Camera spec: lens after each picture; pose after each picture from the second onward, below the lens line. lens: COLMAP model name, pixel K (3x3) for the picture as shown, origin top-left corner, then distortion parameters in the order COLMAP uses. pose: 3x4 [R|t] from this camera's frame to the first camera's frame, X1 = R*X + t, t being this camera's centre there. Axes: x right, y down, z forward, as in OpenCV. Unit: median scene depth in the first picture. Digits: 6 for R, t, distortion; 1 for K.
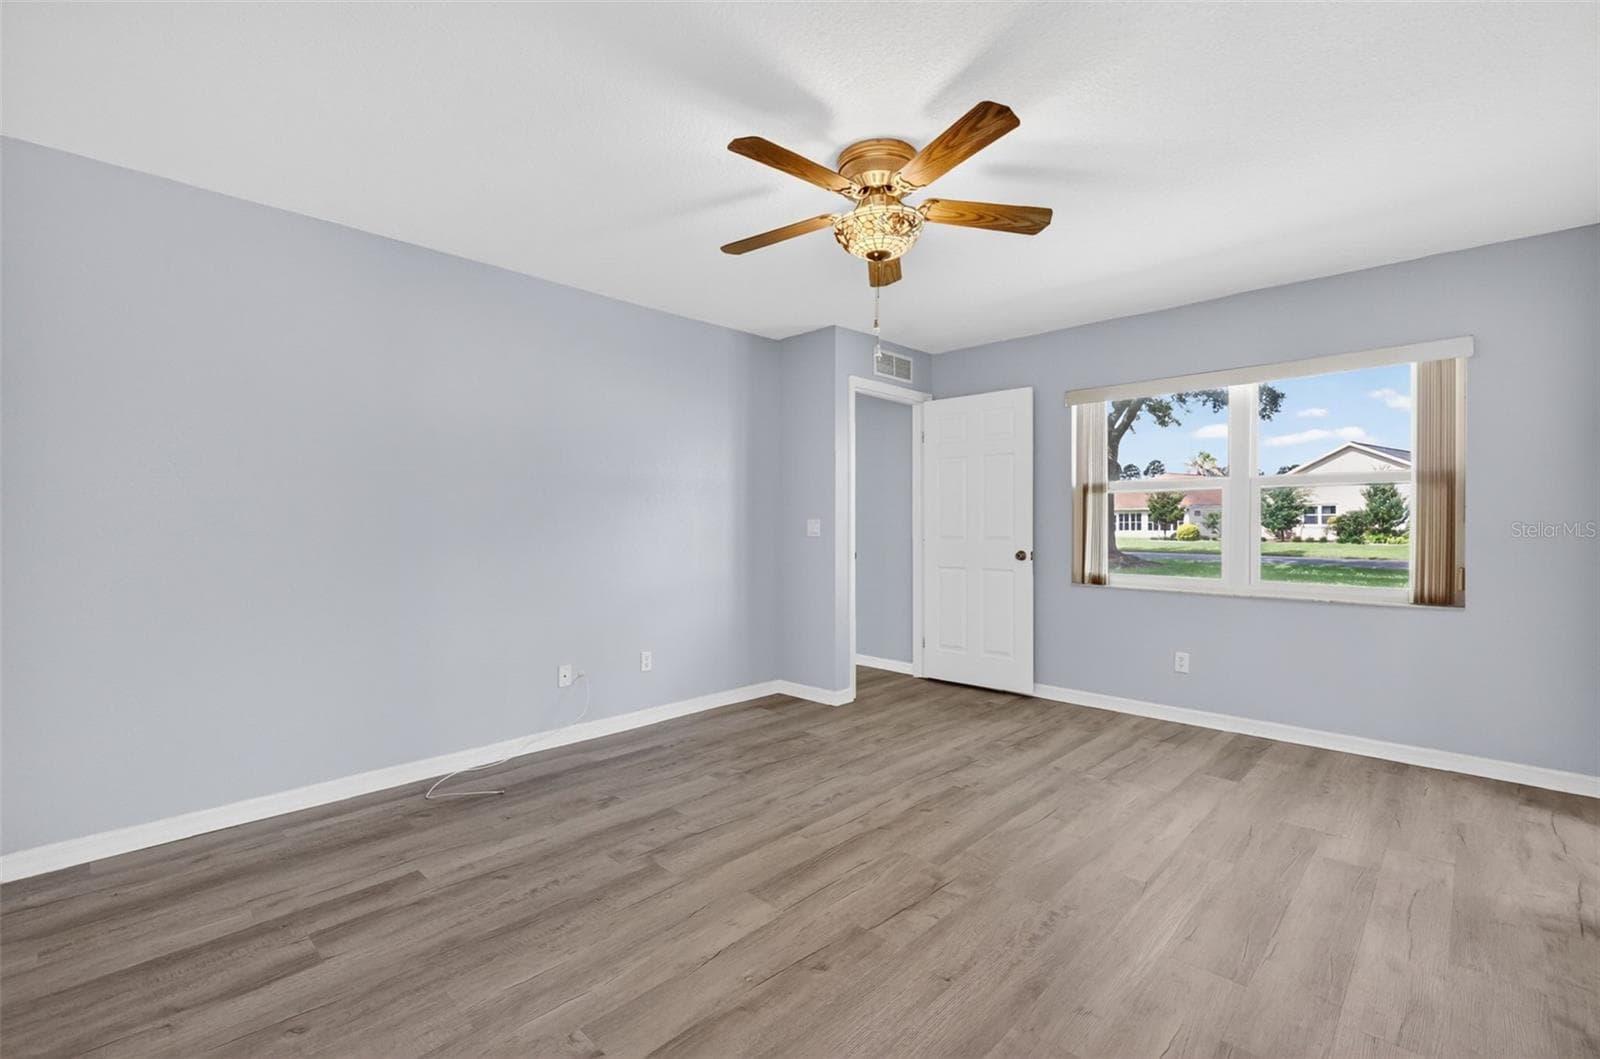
lens RADIAL K [[694.7, 0, 805.6], [0, 694.7, 524.1], [0, 0, 1]] dist [0.002052, 0.000073]
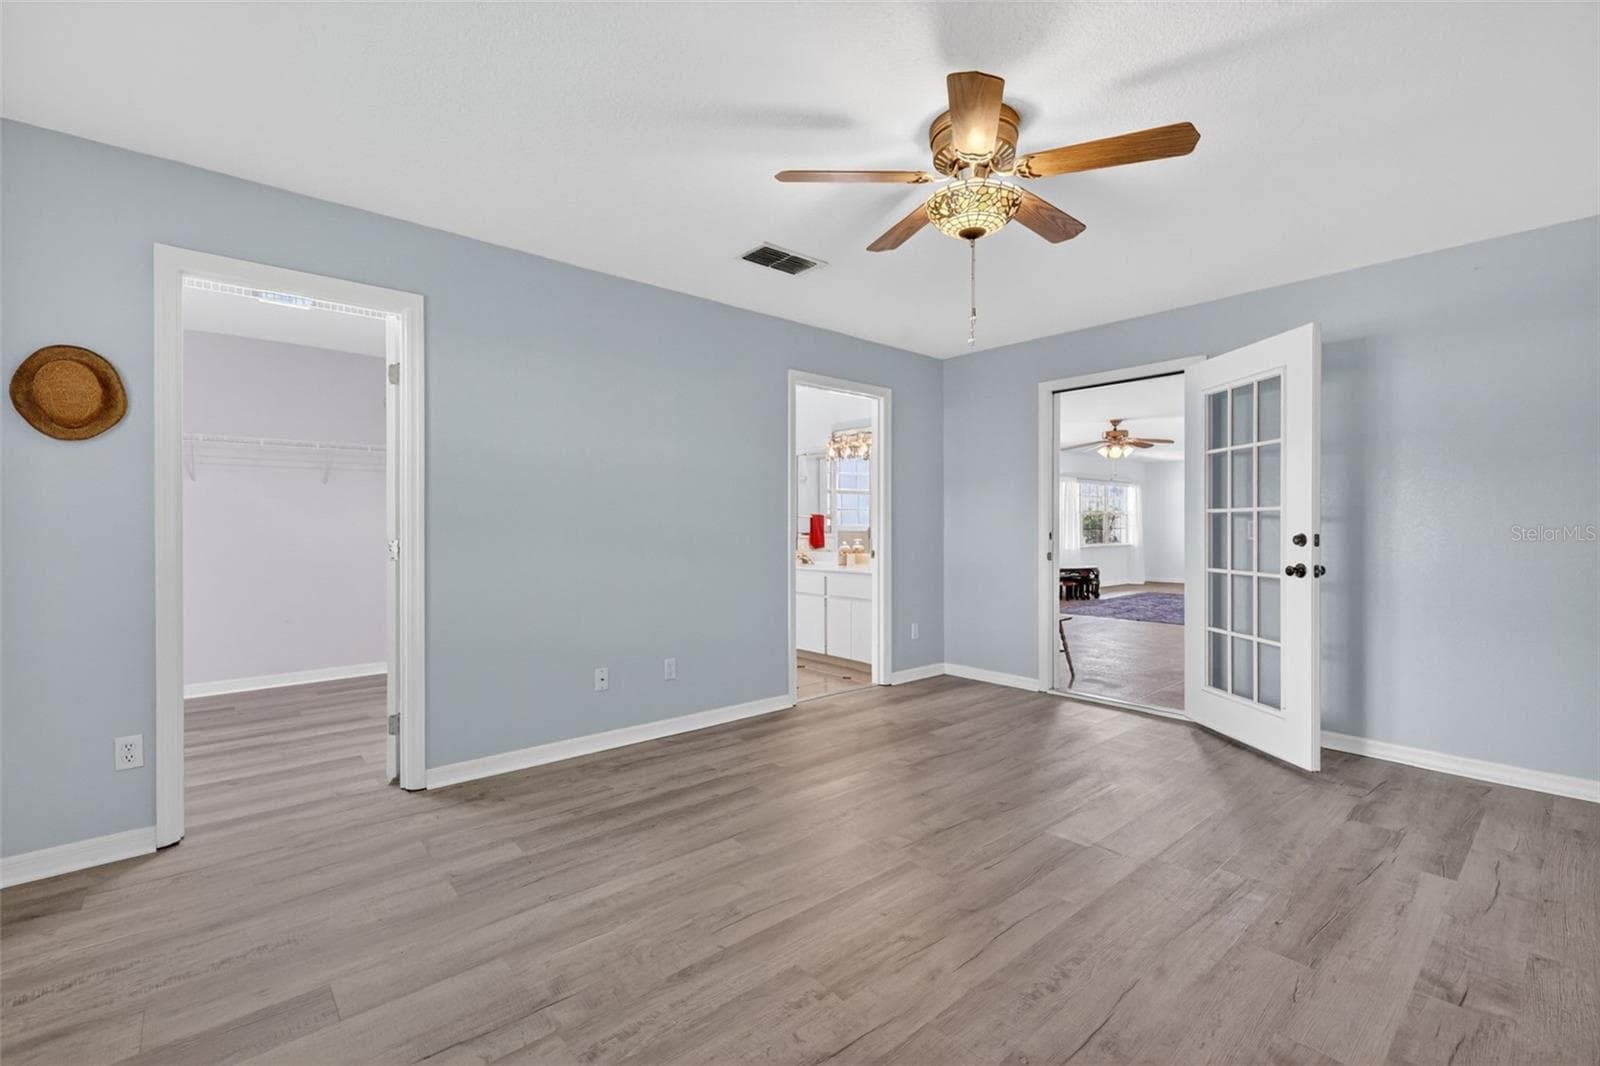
lens RADIAL K [[694.7, 0, 805.6], [0, 694.7, 527.6], [0, 0, 1]] dist [0.002052, 0.000073]
pose [[-0.996284, 0.000208, 0.086128, 0.238534], [0.000697, 0.999984, 0.005646, 0.002103], [-0.086126, 0.005685, -0.996268, 1.881862]]
